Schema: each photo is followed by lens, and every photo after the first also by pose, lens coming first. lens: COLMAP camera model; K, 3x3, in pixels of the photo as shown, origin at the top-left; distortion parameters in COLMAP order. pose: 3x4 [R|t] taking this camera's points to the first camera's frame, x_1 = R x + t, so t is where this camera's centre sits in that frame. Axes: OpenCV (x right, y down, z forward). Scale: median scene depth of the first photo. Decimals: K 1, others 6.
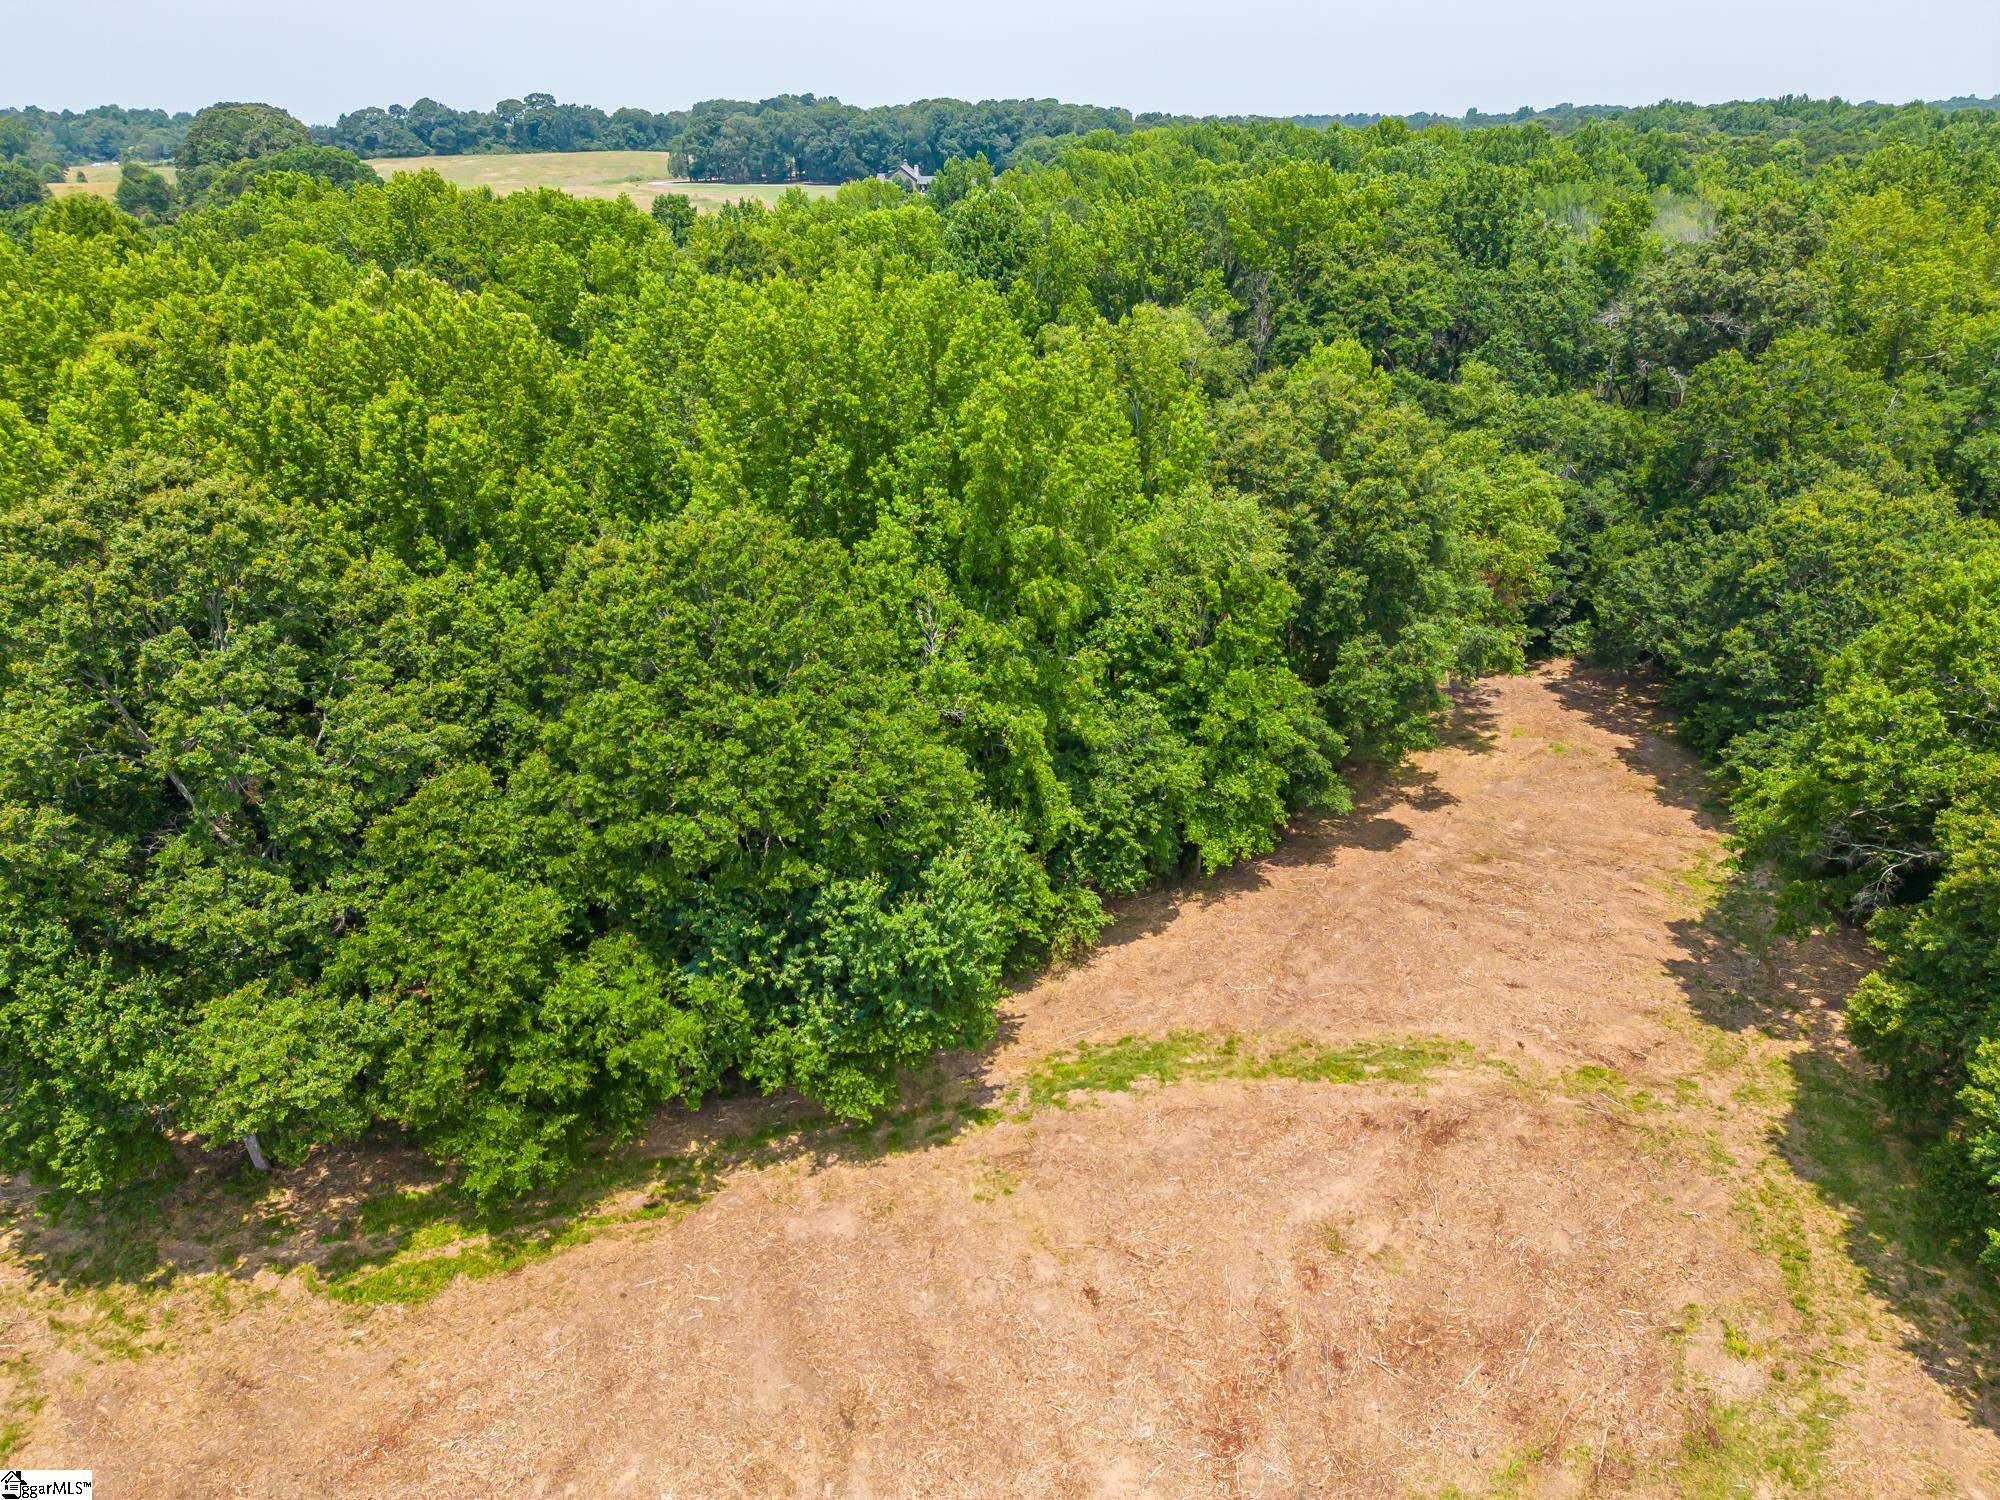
lens RADIAL K [[1389.9, 0, 1006.8], [0, 1389.9, 757.6], [0, 0, 1]] dist [0.109098, -0.085922]
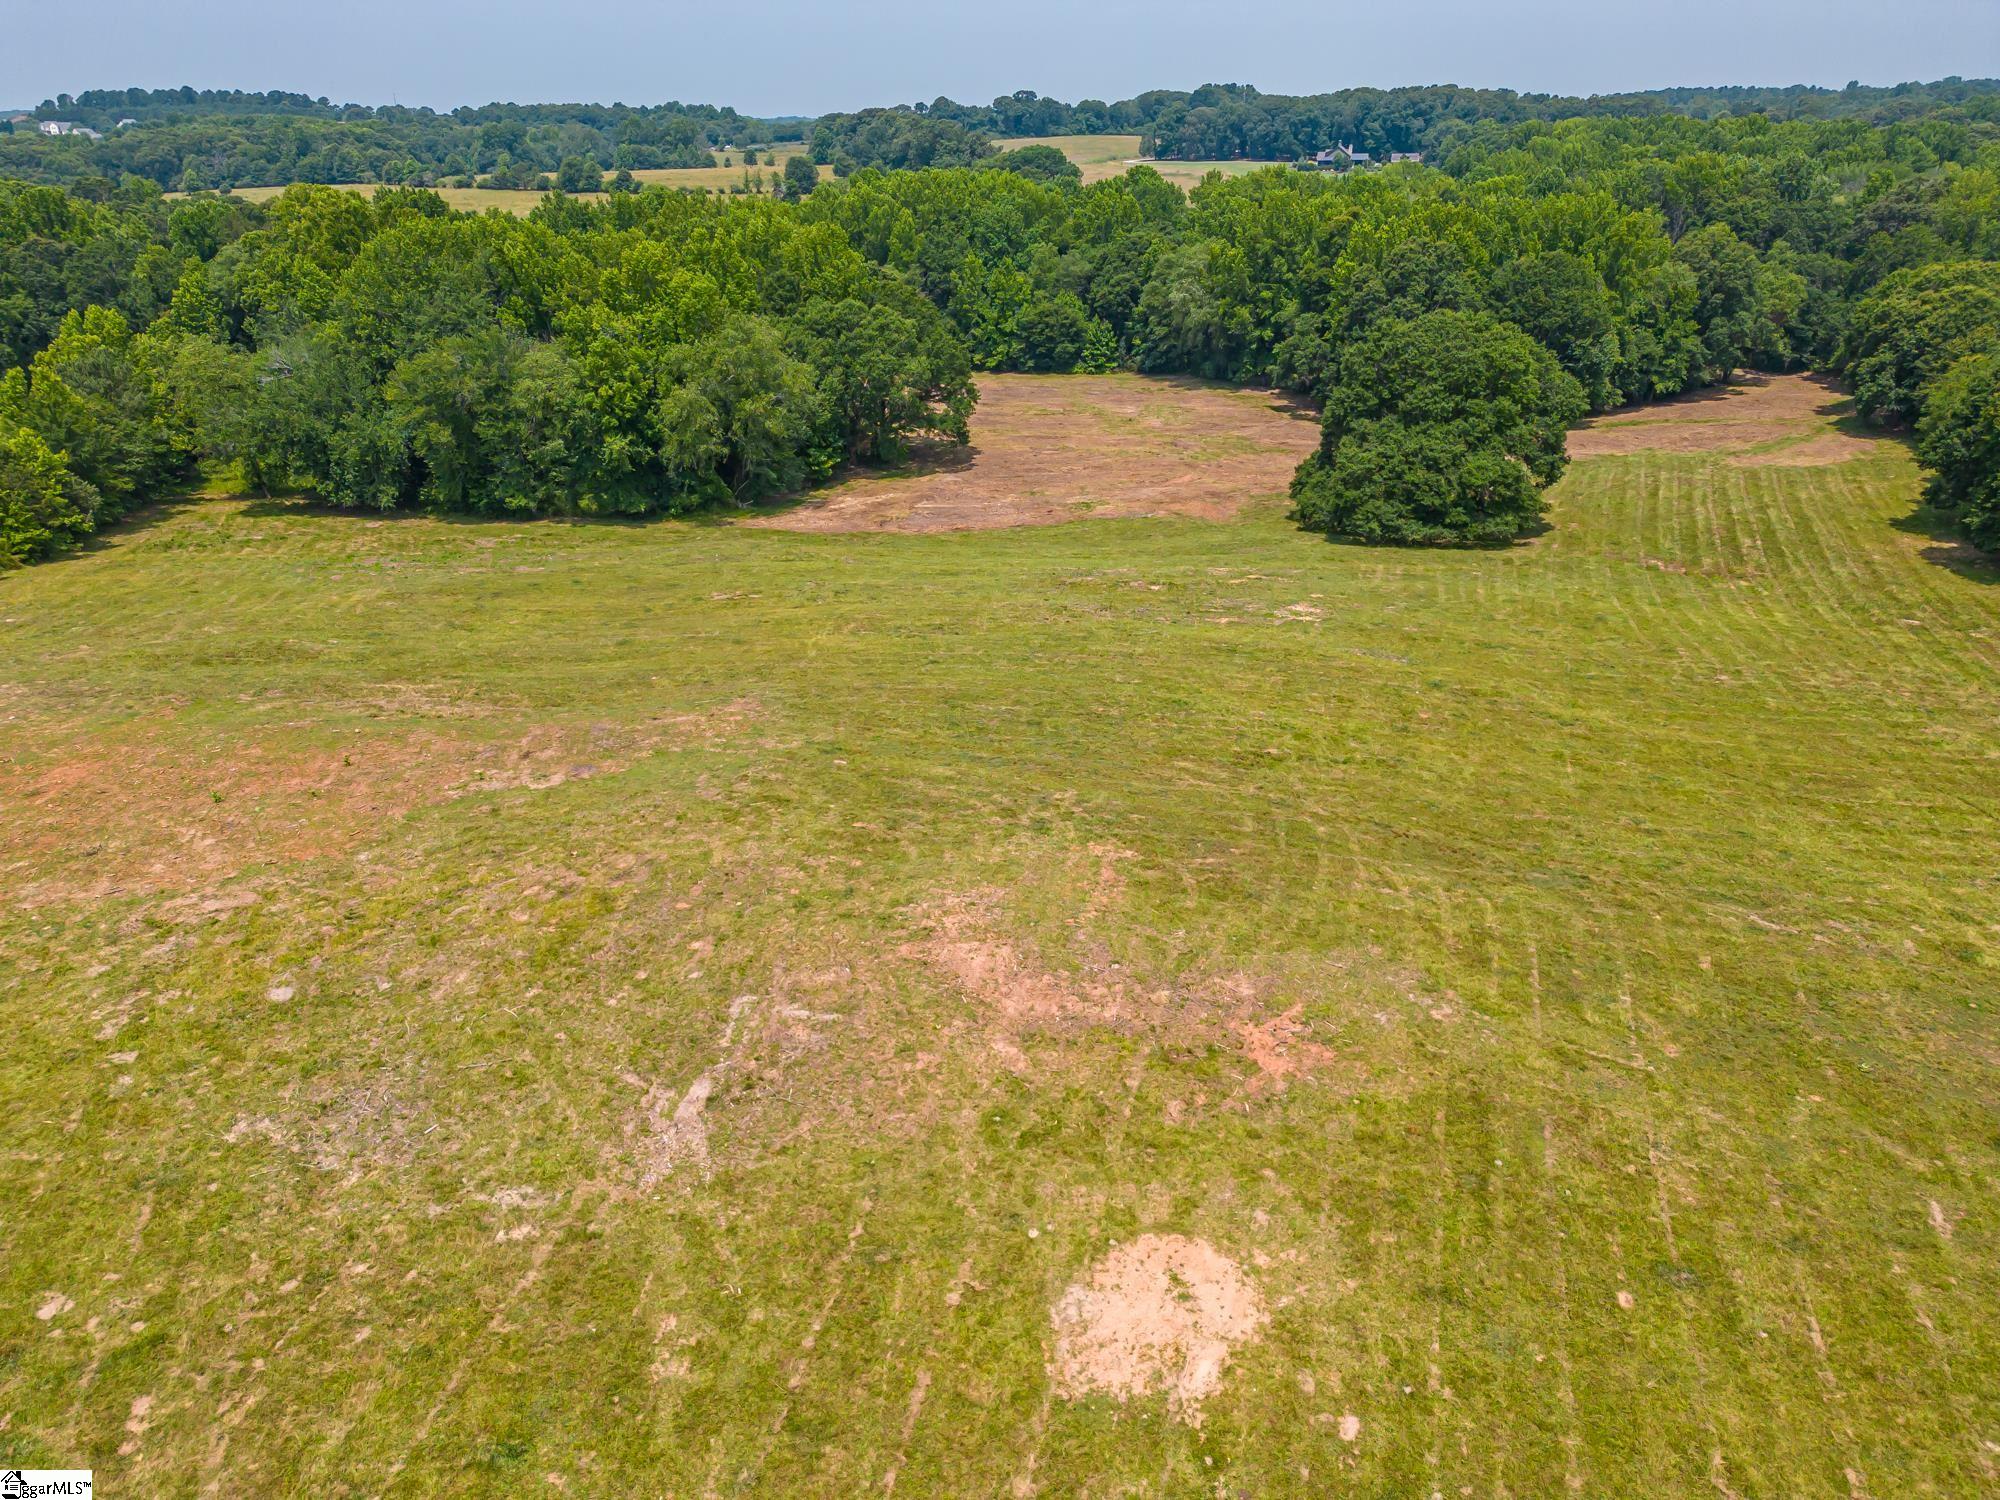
lens RADIAL K [[1389.9, 0, 1006.8], [0, 1389.9, 757.6], [0, 0, 1]] dist [0.109098, -0.085922]
pose [[0.978592, 0.082002, -0.188766, -0.366217], [-0.078905, 0.996596, 0.023878, 0.562685], [0.190081, -0.008472, 0.981732, -1.436251]]
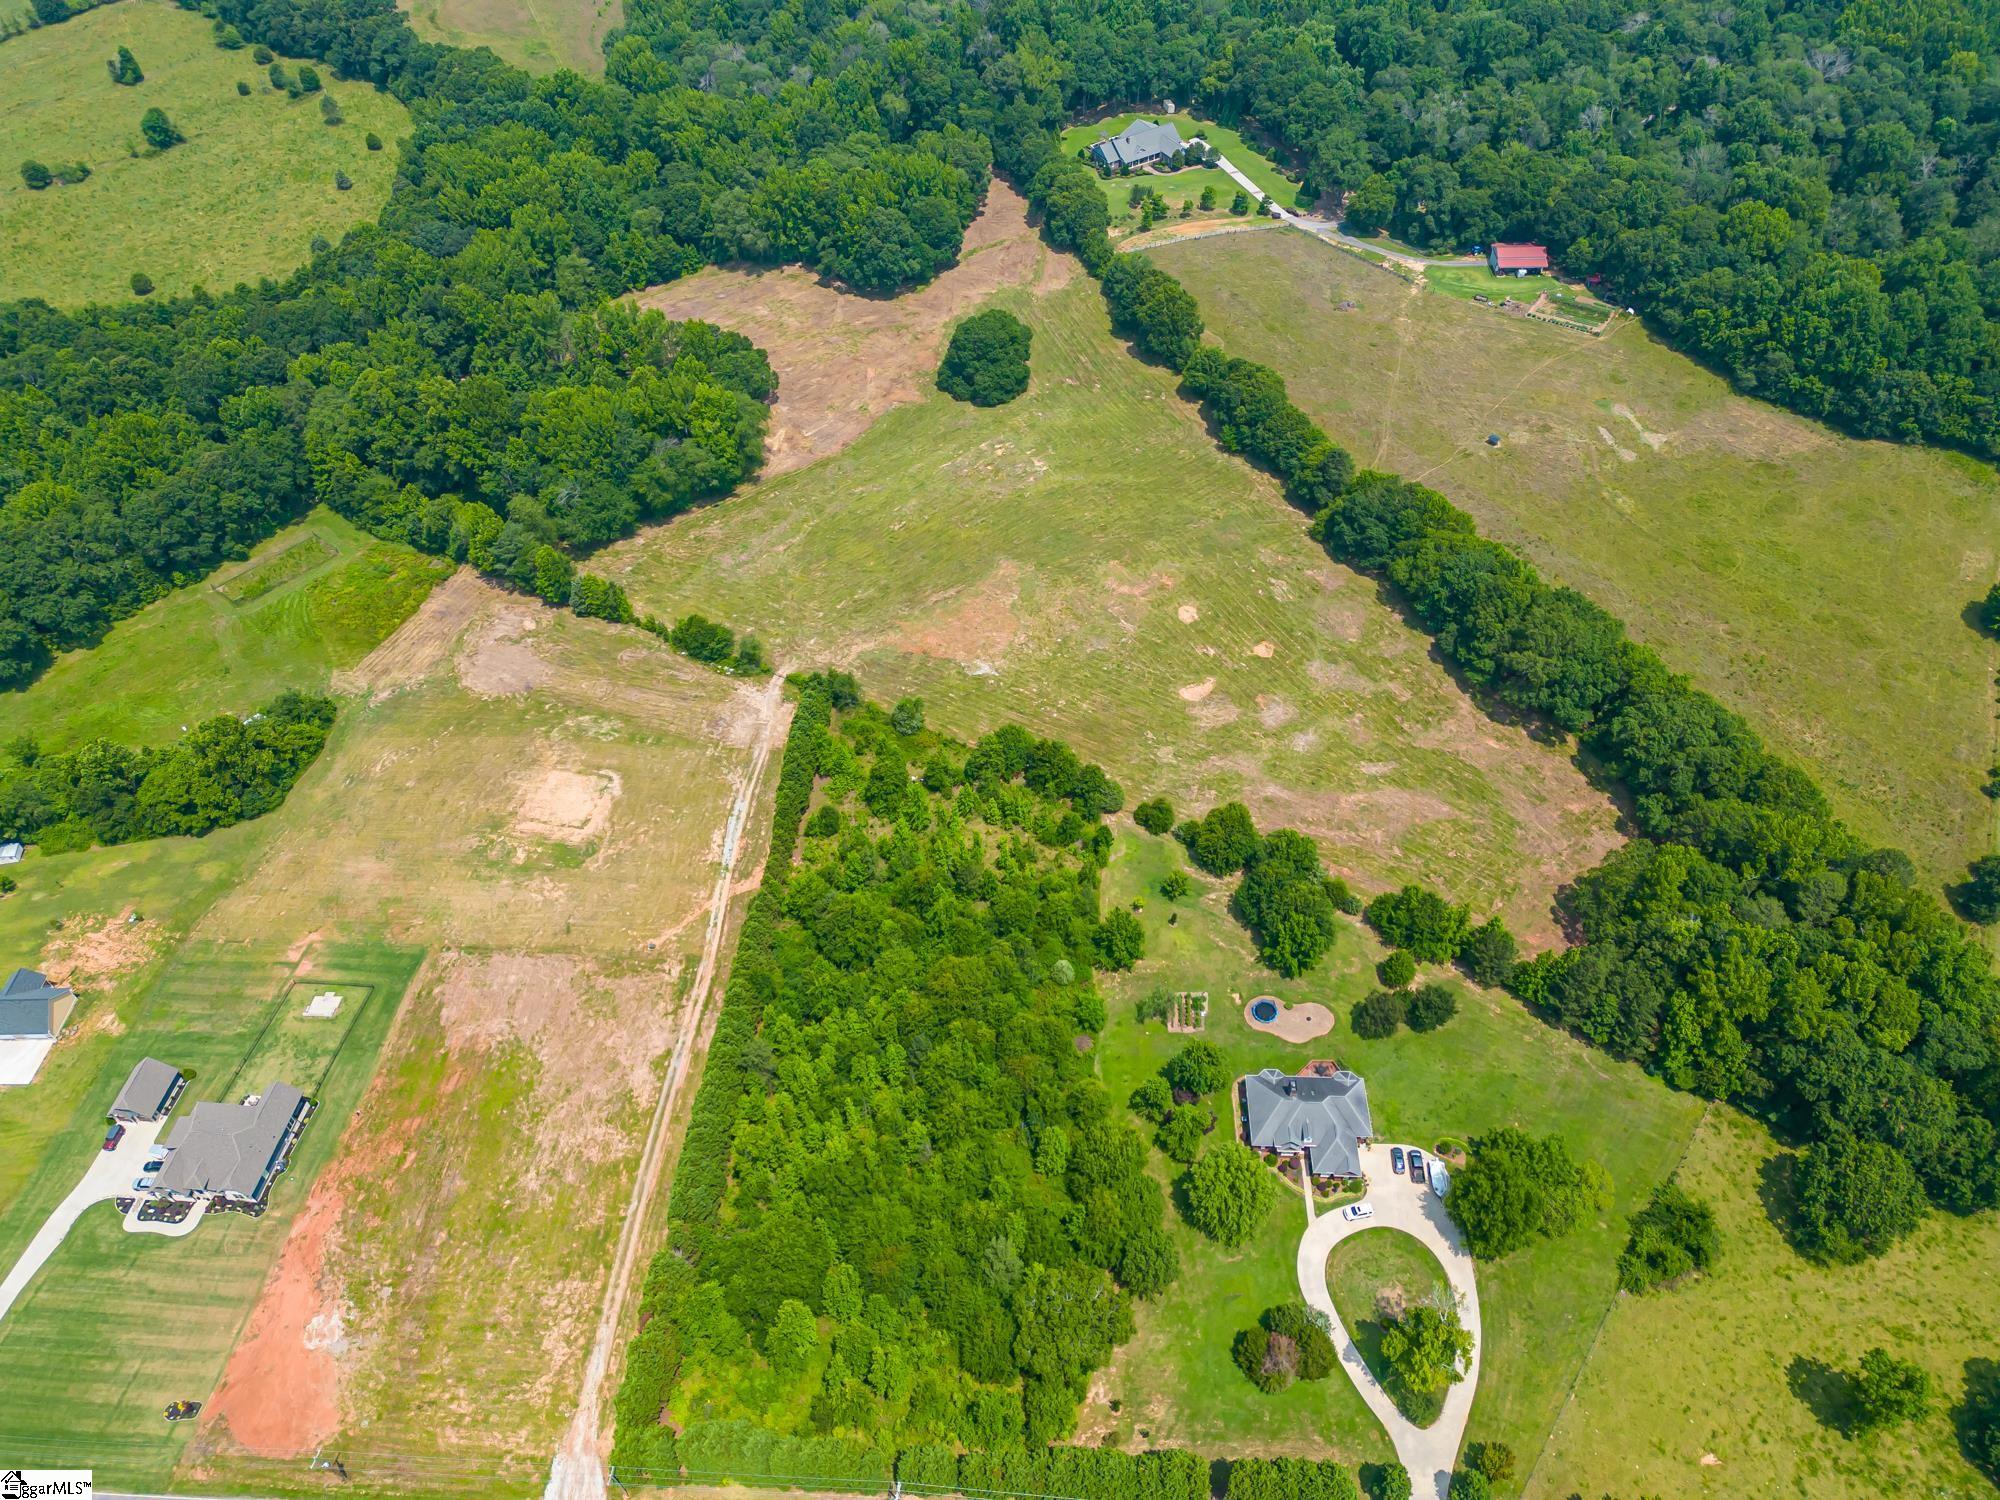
lens RADIAL K [[1389.9, 0, 1006.8], [0, 1389.9, 757.6], [0, 0, 1]] dist [0.109098, -0.085922]
pose [[0.863845, -0.384174, 0.325855, -1.810168], [0.211720, 0.863822, 0.457150, -0.485077], [-0.457106, -0.325917, 0.827546, -3.506880]]
